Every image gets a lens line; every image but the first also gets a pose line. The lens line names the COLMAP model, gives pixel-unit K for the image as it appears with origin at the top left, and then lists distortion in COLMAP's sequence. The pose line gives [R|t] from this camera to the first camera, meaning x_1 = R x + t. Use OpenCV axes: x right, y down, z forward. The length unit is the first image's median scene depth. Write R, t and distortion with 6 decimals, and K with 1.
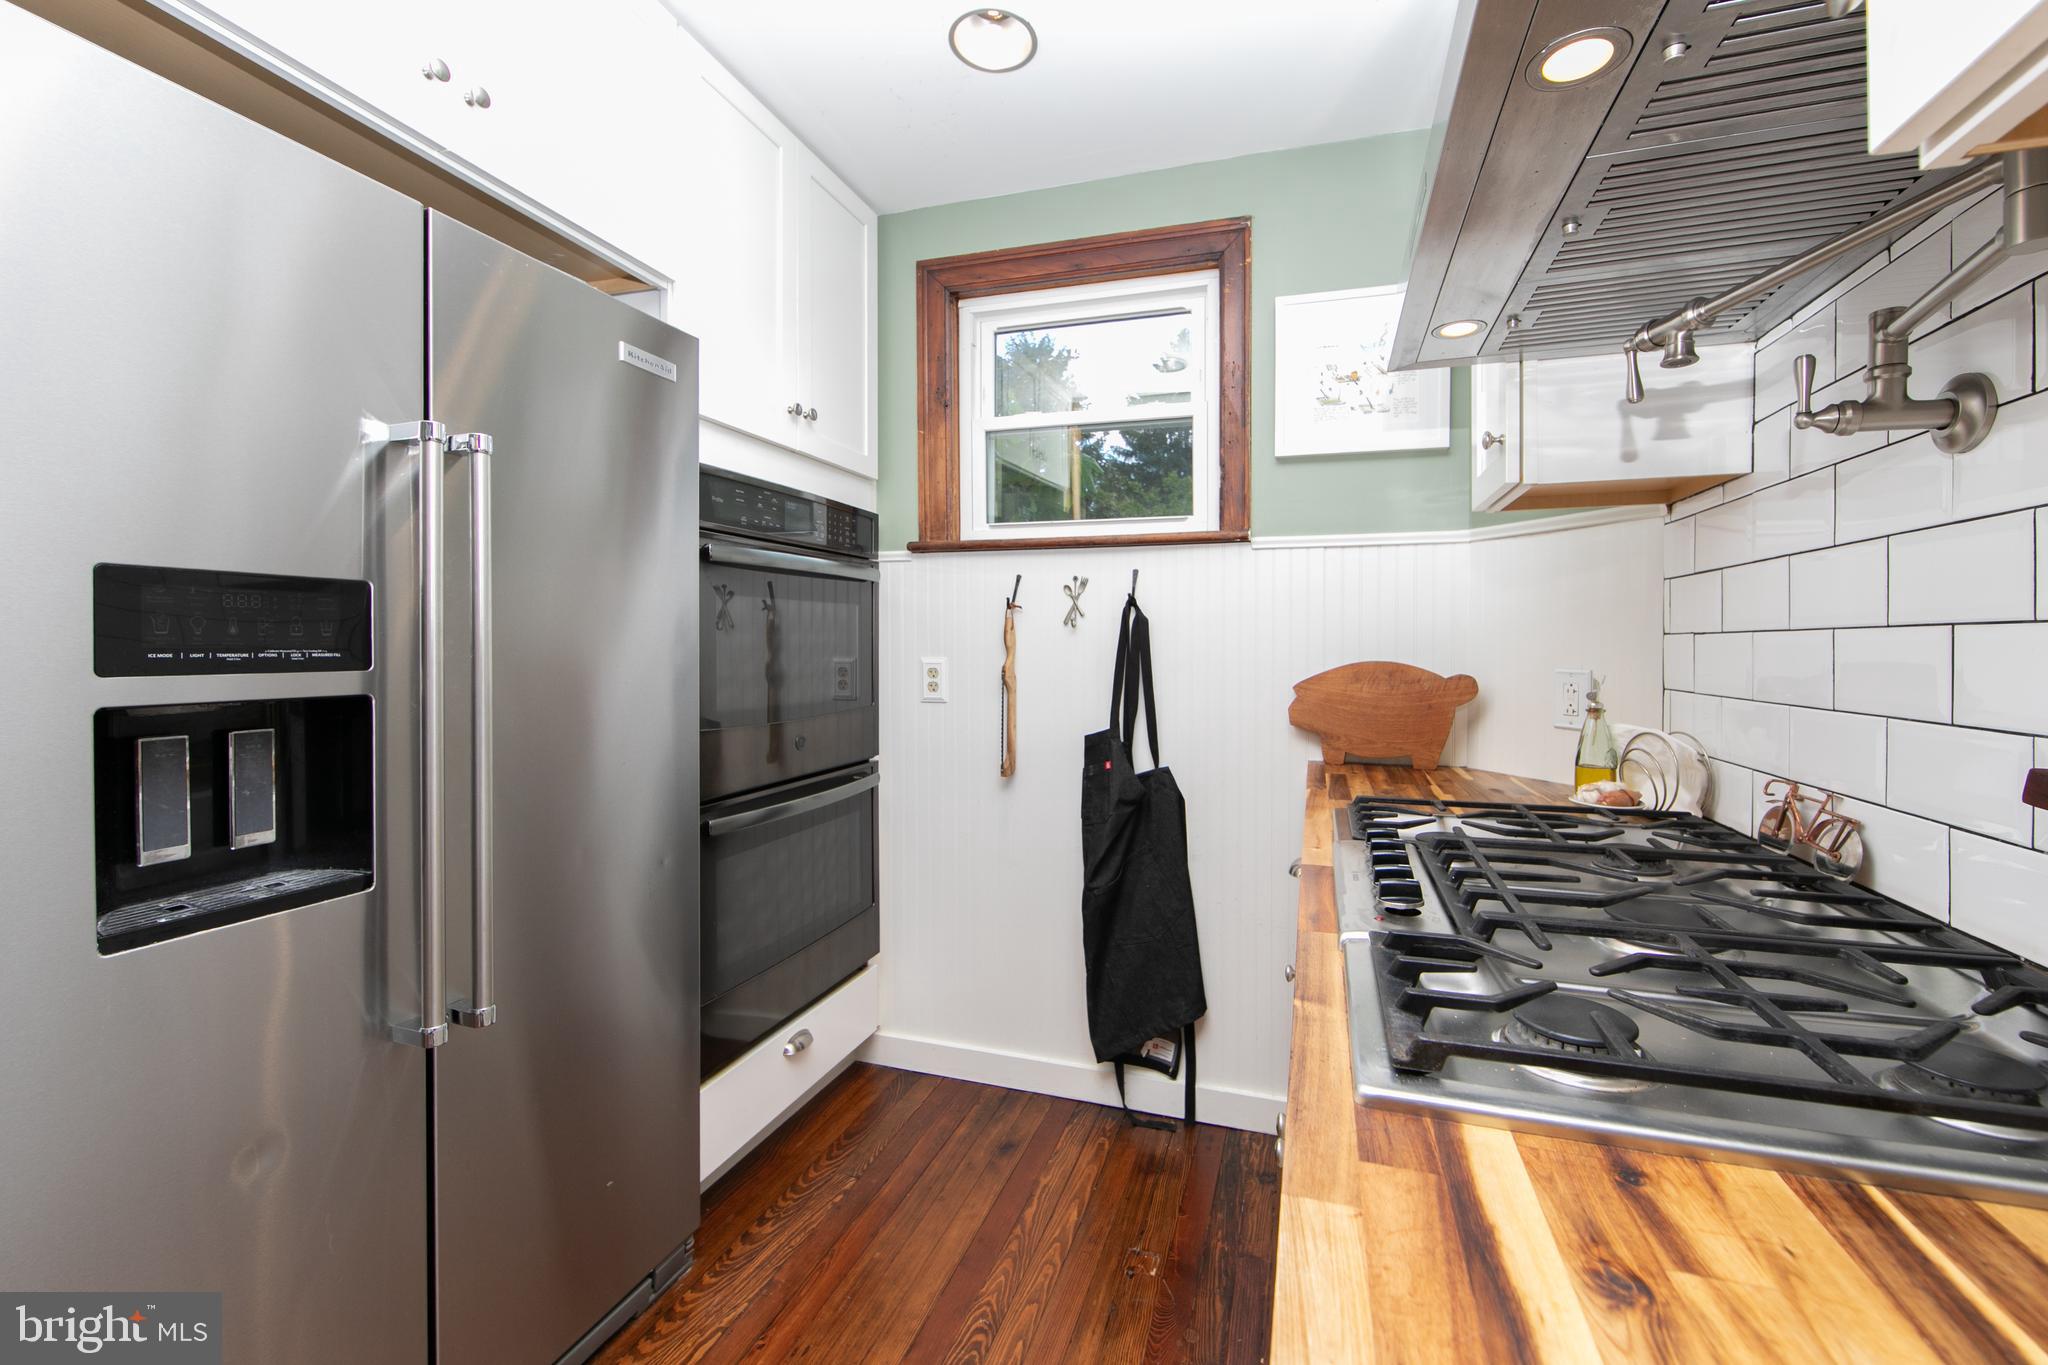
lens RADIAL K [[833.4, 0, 1073.8], [0, 833.4, 647.0], [0, 0, 1]] dist [-0.001846, -0.000026]
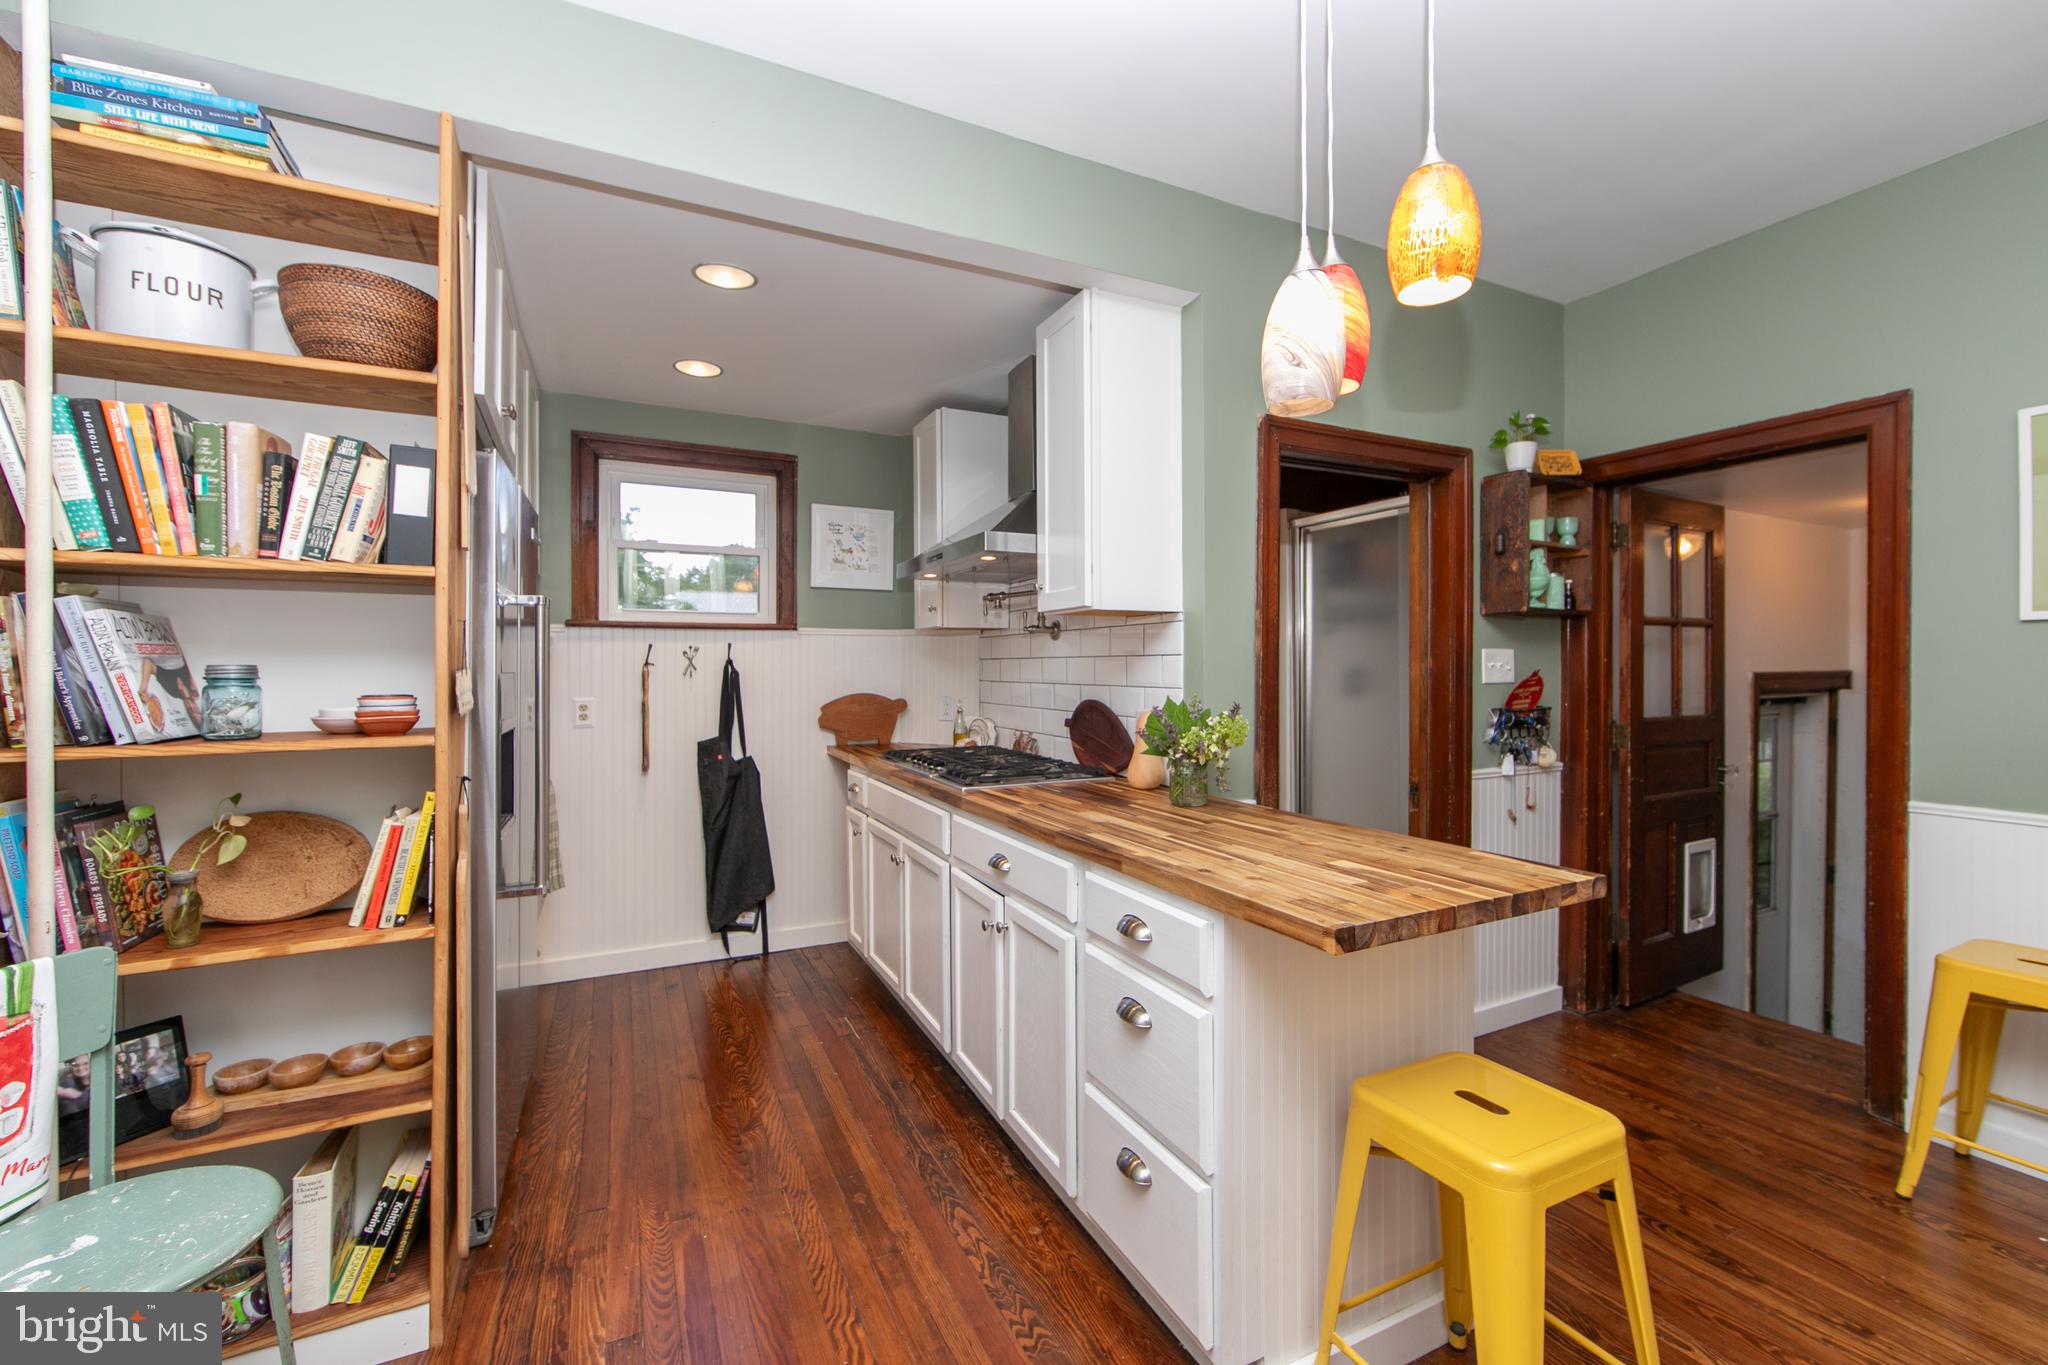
lens RADIAL K [[824.6, 0, 1028.2], [0, 824.6, 668.4], [0, 0, 1]] dist [-0.001232, 0.000131]
pose [[0.730927, -0.005468, 0.682434, -0.651363], [0.007930, 0.999968, -0.000482, -0.035579], [-0.682410, 0.005764, 0.730947, -0.679434]]
